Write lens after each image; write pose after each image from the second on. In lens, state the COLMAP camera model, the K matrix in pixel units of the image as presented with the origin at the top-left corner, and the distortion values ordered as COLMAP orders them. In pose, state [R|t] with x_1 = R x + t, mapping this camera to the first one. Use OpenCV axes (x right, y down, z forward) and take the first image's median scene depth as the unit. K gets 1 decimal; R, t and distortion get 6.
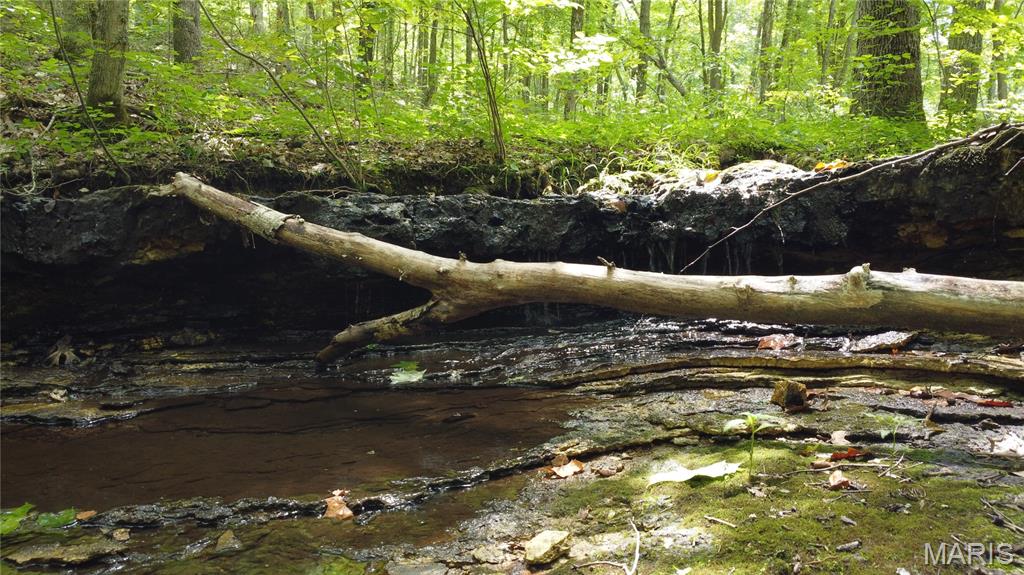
lens RADIAL K [[740.6, 0, 511.8], [0, 740.6, 287.1], [0, 0, 1]] dist [-0.025222, -0.002253]
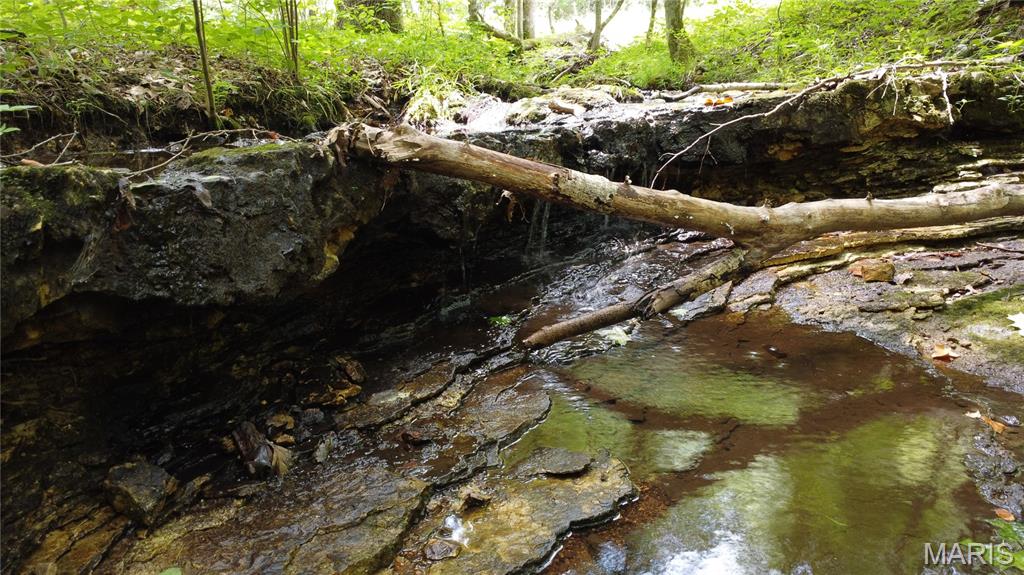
lens RADIAL K [[740.6, 0, 511.8], [0, 740.6, 288.3], [0, 0, 1]] dist [-0.025222, -0.002253]
pose [[0.617640, -0.199389, 0.760766, -1.015331], [0.096396, 0.979228, 0.178385, -0.132368], [-0.780531, -0.036843, 0.624031, 0.565914]]
